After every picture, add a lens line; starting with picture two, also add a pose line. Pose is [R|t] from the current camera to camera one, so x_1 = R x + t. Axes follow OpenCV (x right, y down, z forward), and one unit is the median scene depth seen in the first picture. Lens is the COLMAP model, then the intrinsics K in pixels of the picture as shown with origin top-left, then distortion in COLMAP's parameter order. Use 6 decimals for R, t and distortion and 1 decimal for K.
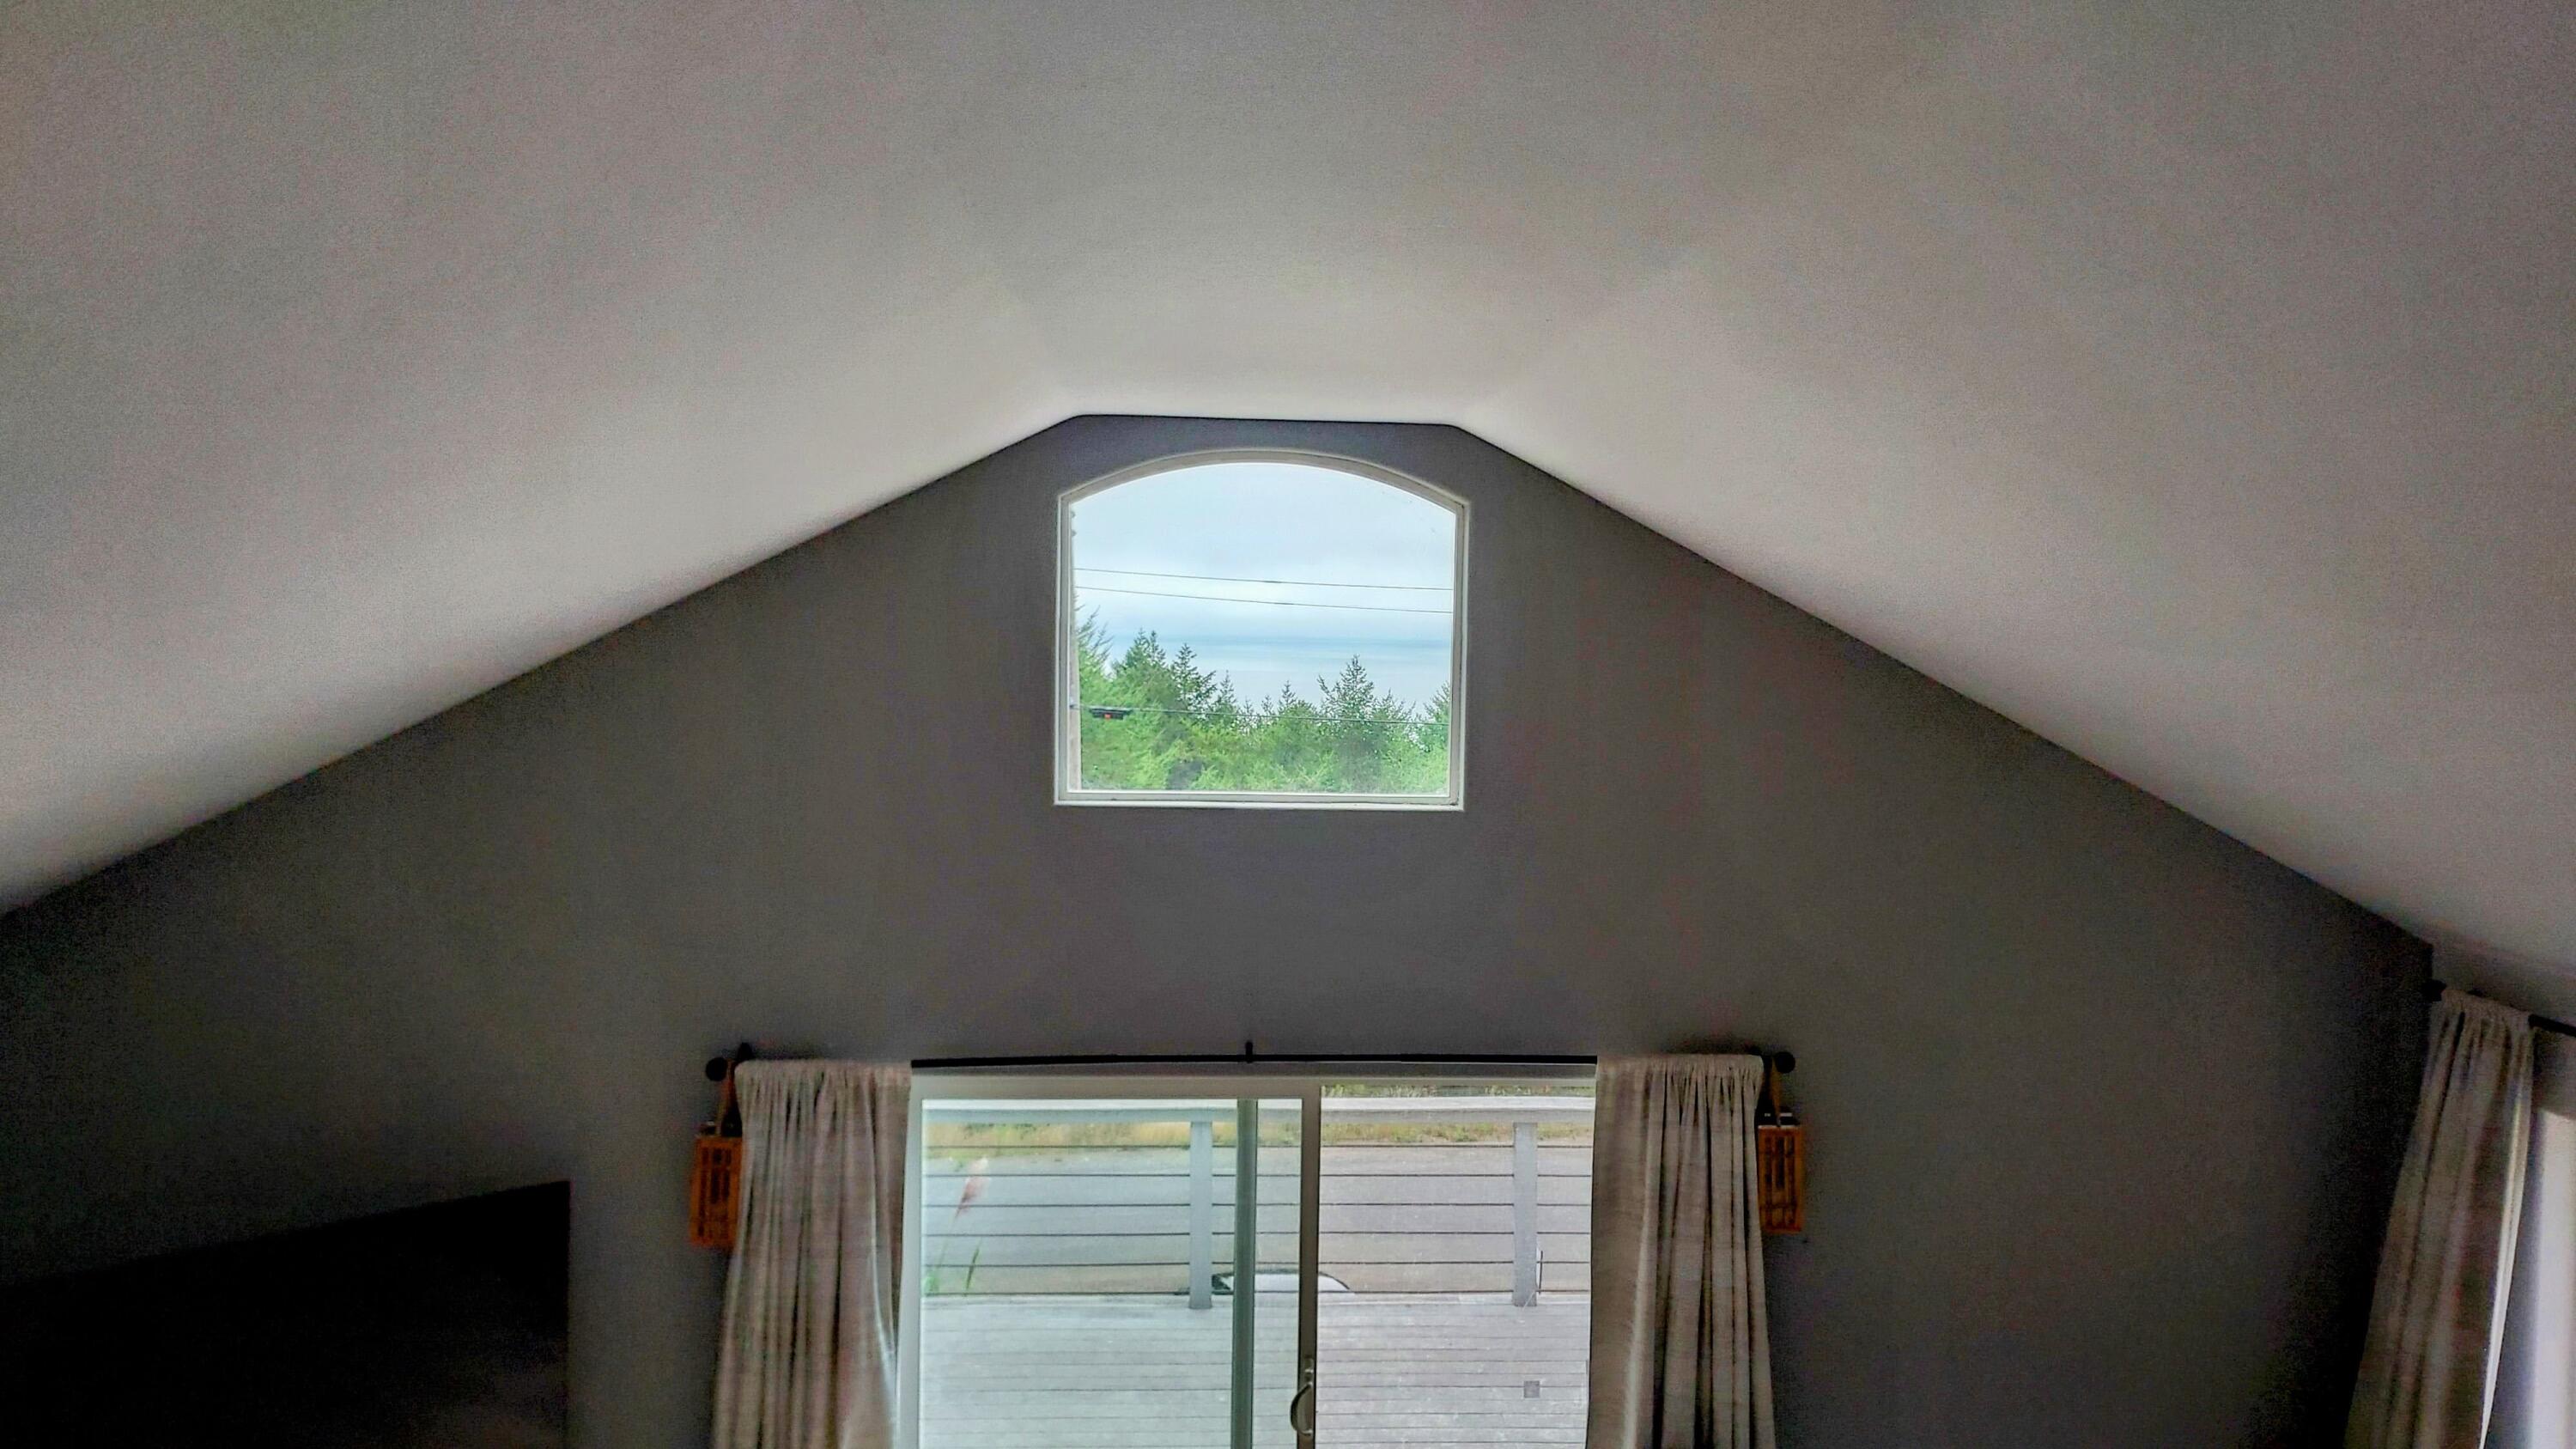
lens RADIAL K [[1884.3, 0, 1312.7], [0, 1884.3, 701.3], [0, 0, 1]] dist [0.027817, -0.001657]
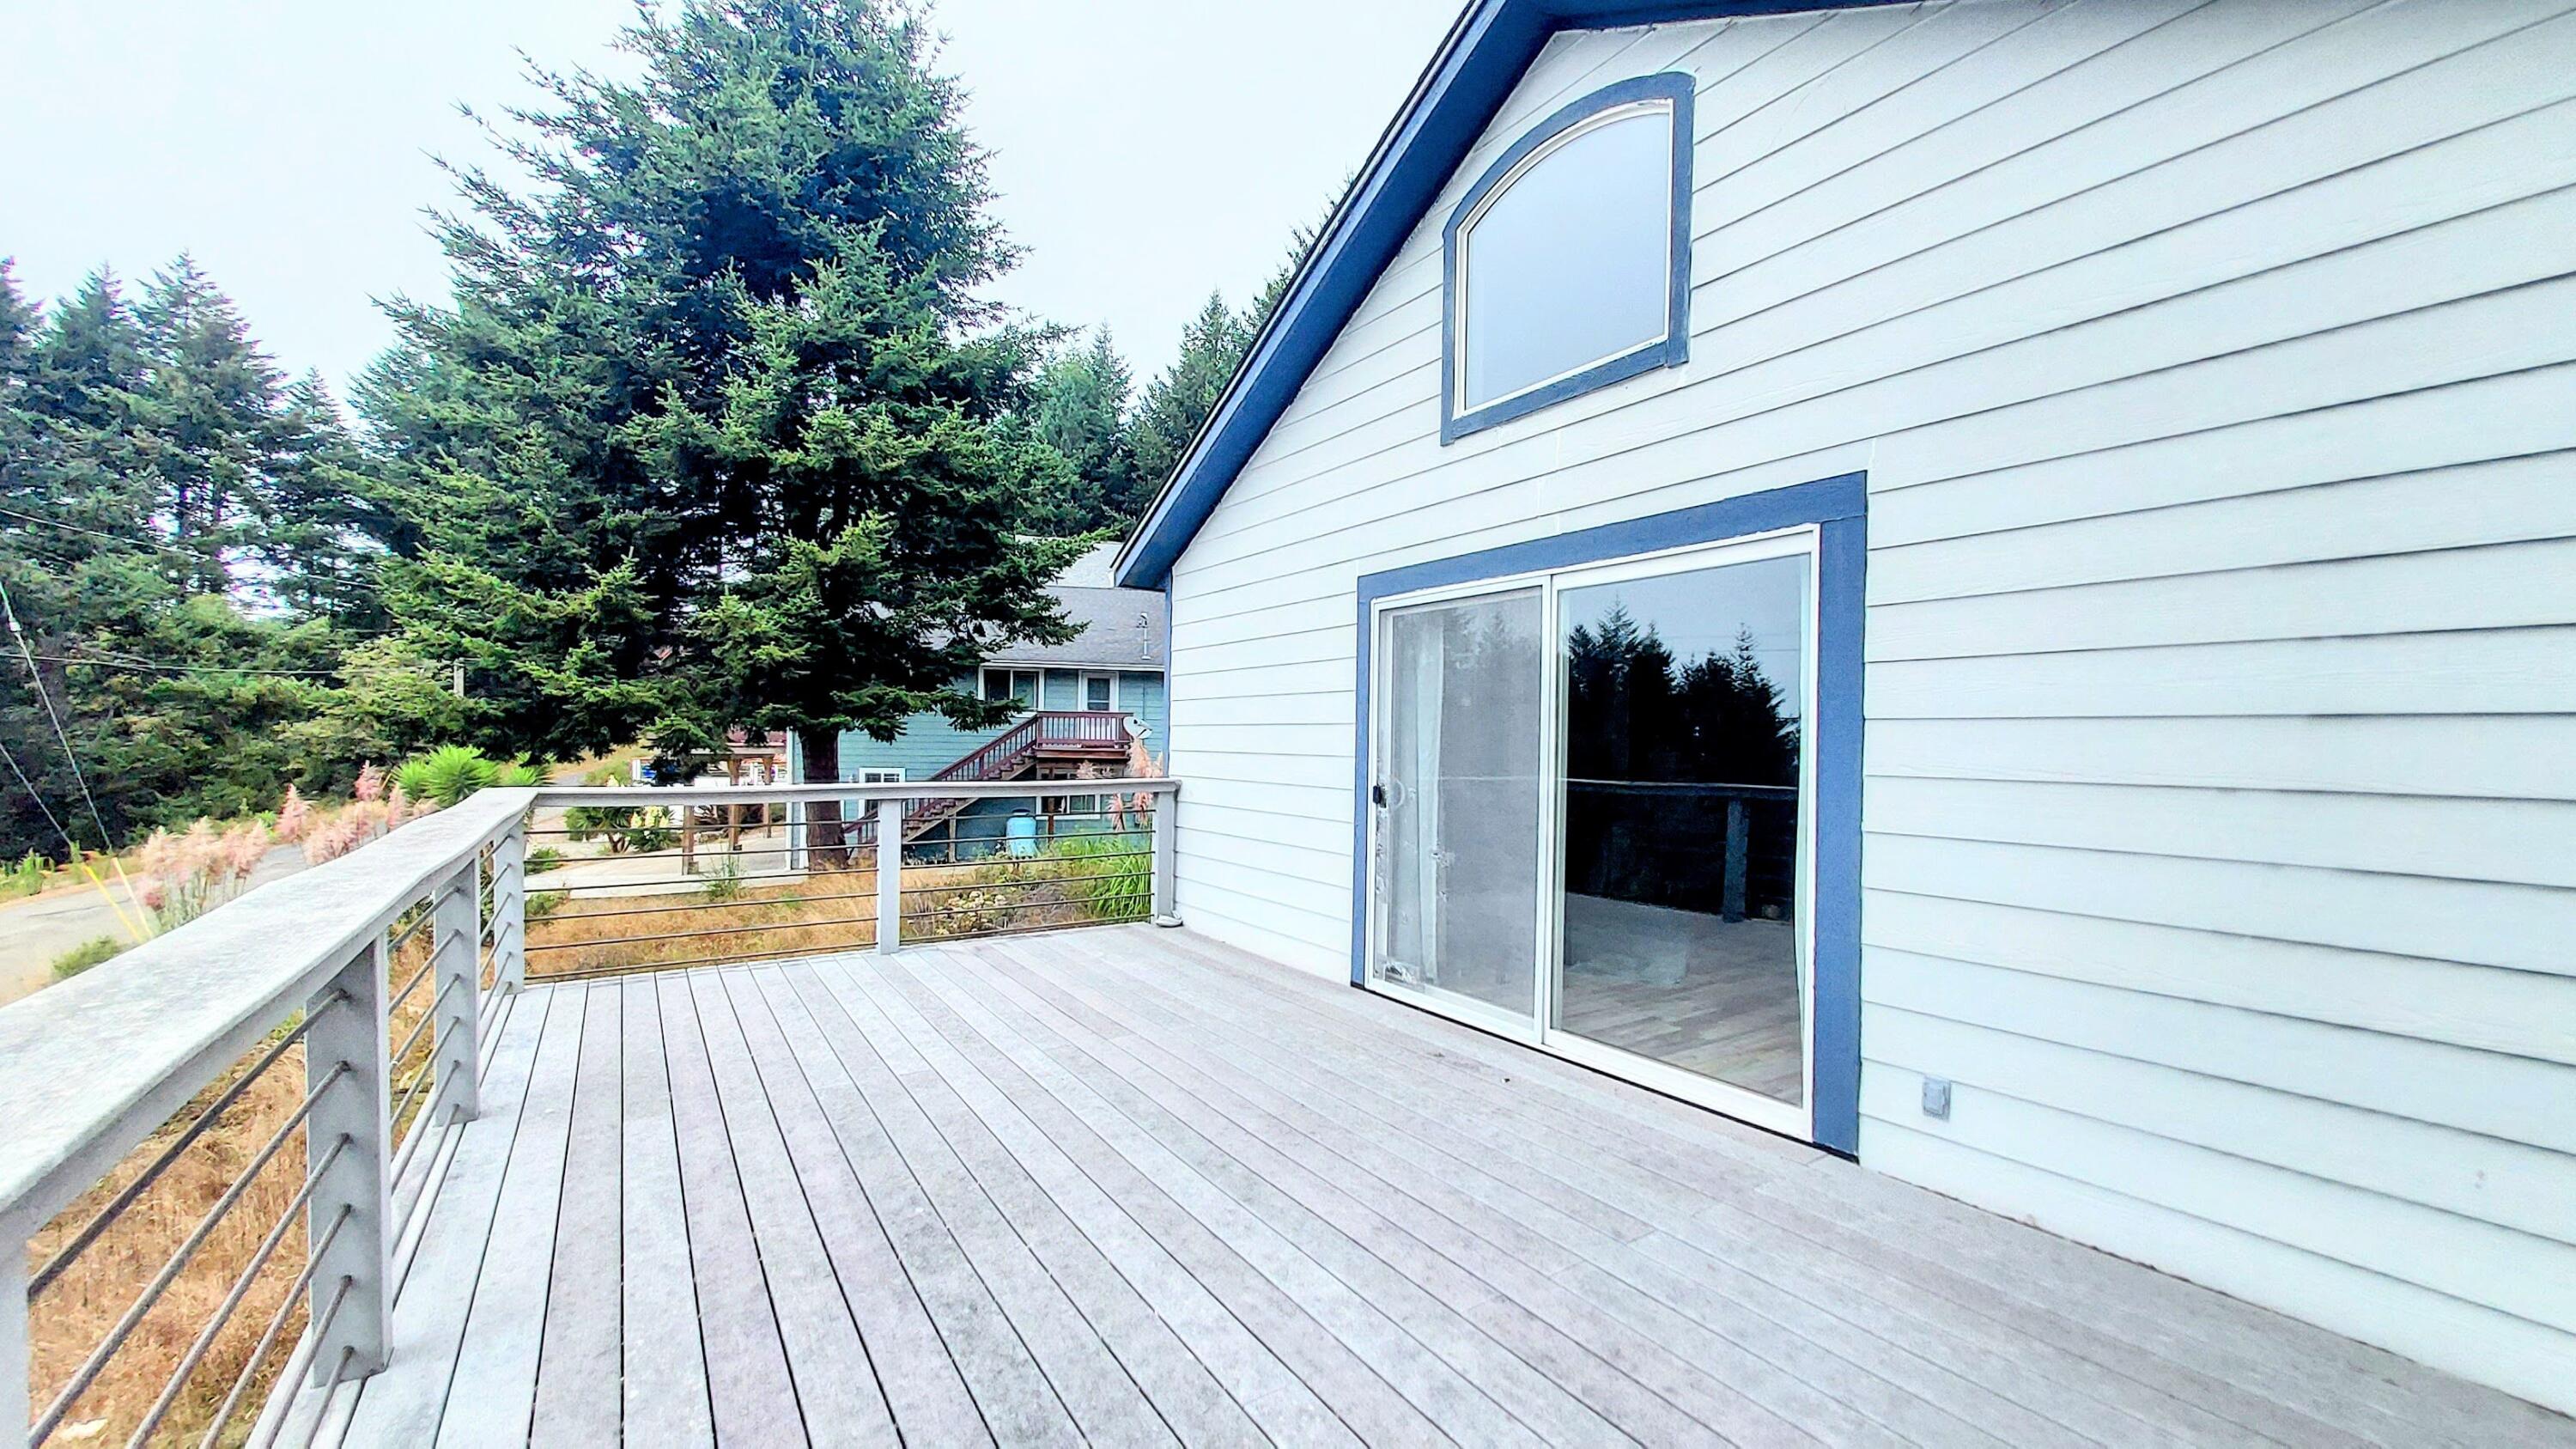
lens RADIAL K [[1011.2, 0, 1334.8], [0, 1011.2, 741.0], [0, 0, 1]] dist [0.002849, -0.001101]
pose [[-0.523074, -0.028700, 0.851804, -0.627774], [0.010326, 0.999146, 0.040005, 0.307486], [-0.852225, 0.029721, -0.522331, 1.633357]]
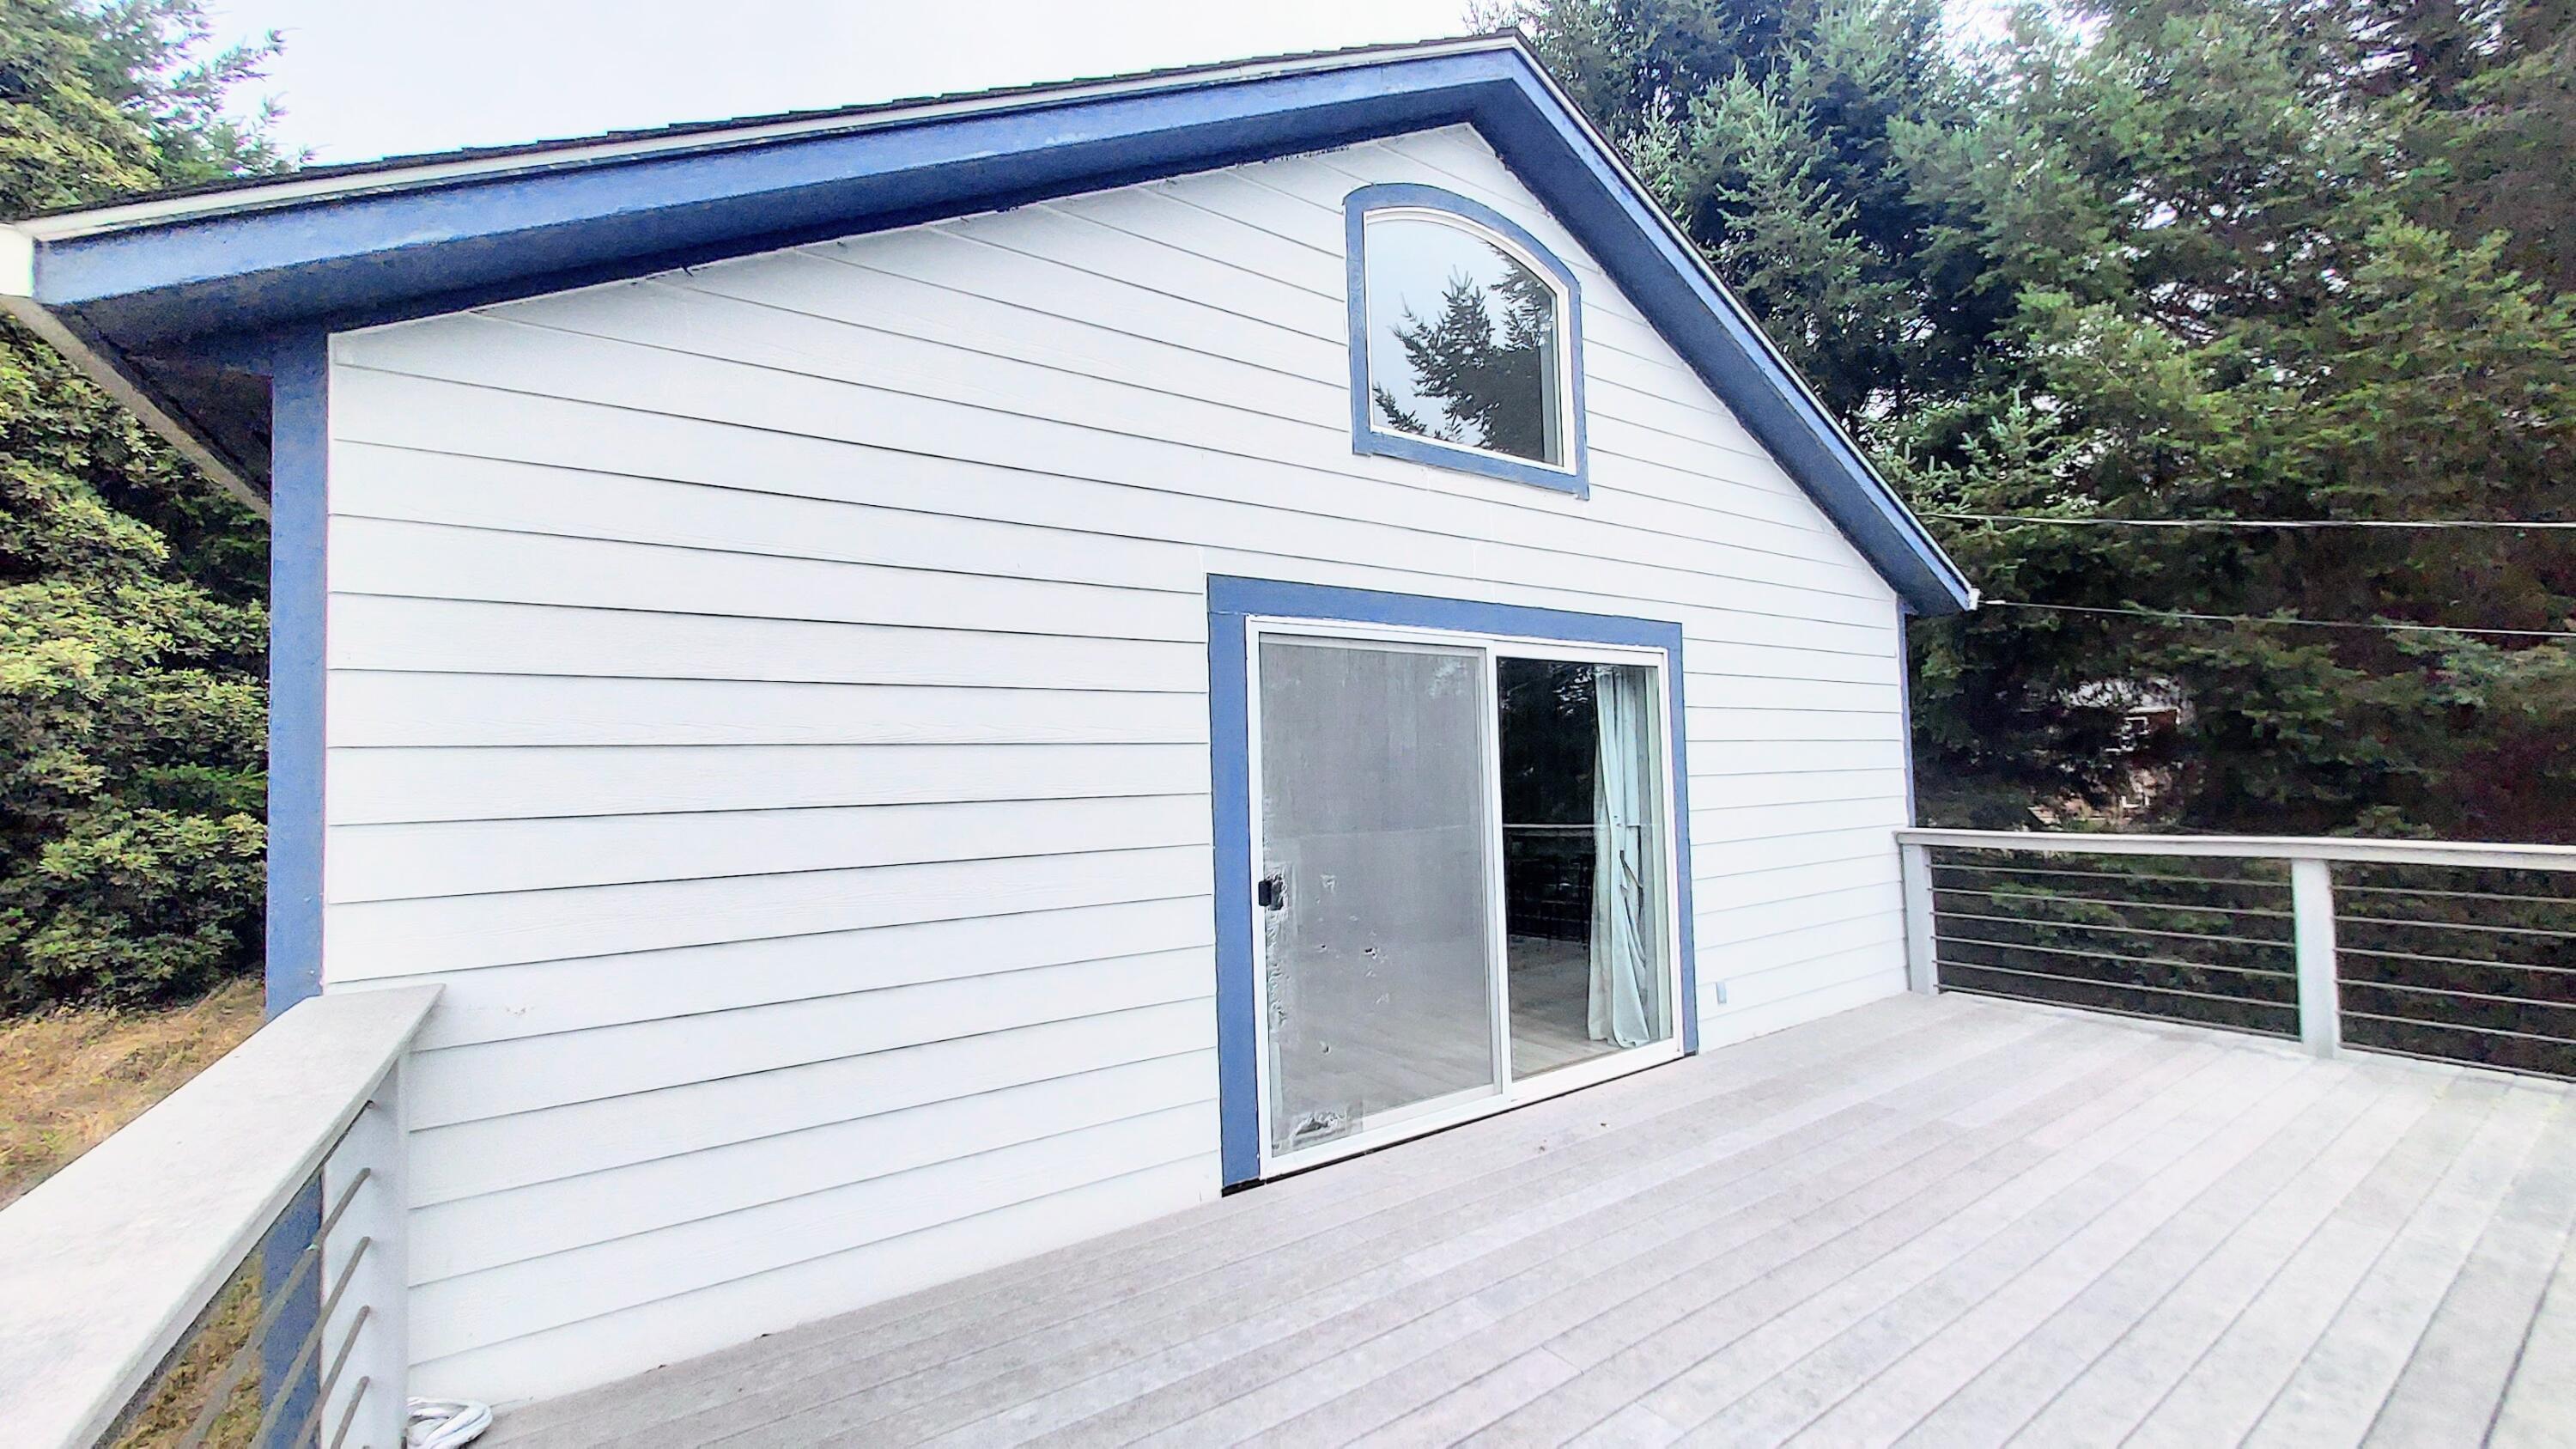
lens RADIAL K [[1011.2, 0, 1340.7], [0, 1011.2, 741.3], [0, 0, 1]] dist [0.002849, -0.001101]
pose [[-0.850333, -0.015114, -0.526027, 0.500797], [-0.008344, 0.999849, -0.015239, 0.306231], [0.526178, -0.008570, -0.850331, 1.700553]]
